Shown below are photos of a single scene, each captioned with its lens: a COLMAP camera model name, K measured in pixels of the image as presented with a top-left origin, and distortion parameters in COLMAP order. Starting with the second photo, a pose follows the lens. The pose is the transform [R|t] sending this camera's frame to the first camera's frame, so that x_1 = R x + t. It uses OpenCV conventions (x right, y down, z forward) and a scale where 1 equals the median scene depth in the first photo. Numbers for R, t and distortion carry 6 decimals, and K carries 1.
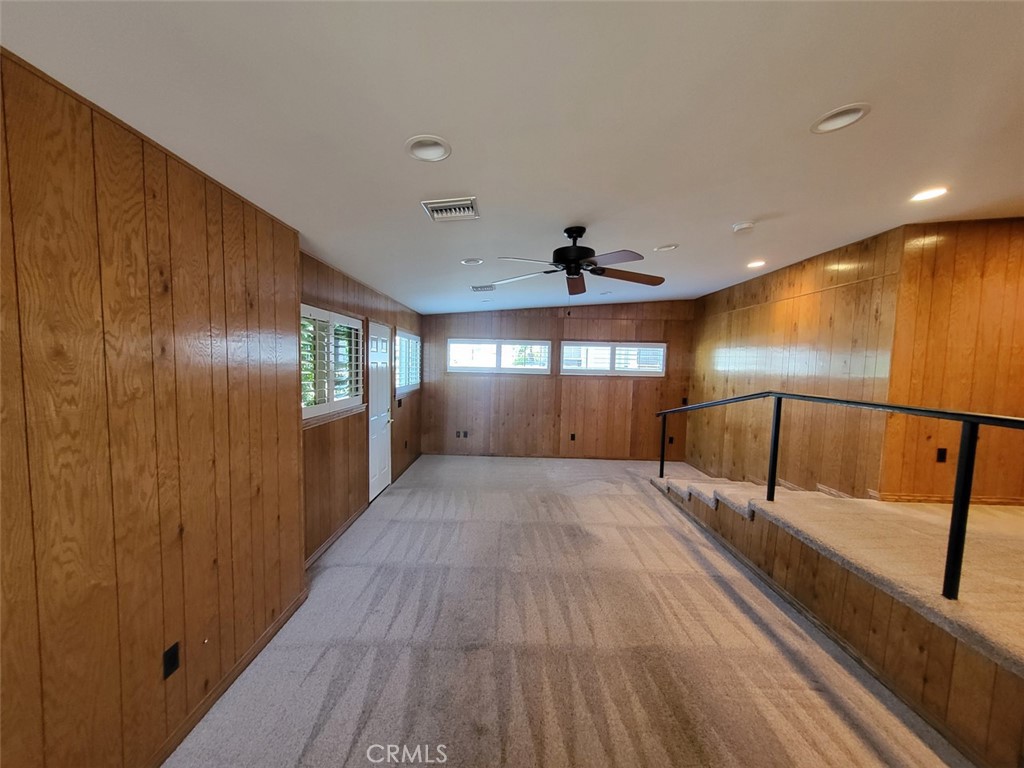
lens RADIAL K [[405.7, 0, 503.8], [0, 405.7, 393.7], [0, 0, 1]] dist [0.000107, -0.000083]
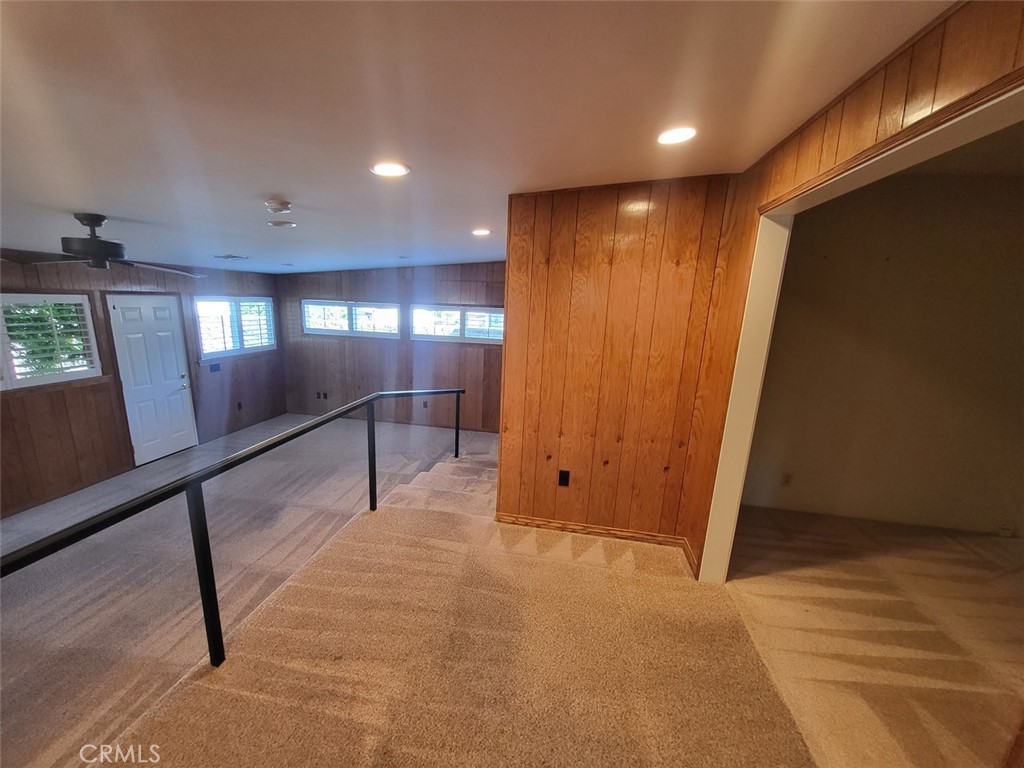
lens RADIAL K [[411.0, 0, 509.0], [0, 411.0, 394.2], [0, 0, 1]] dist [0.002549, 0.000234]
pose [[0.986100, 0.051127, -0.158091, 1.093295], [-0.026744, 0.987914, 0.152678, -0.152279], [0.163986, -0.146328, 0.975549, 0.162229]]
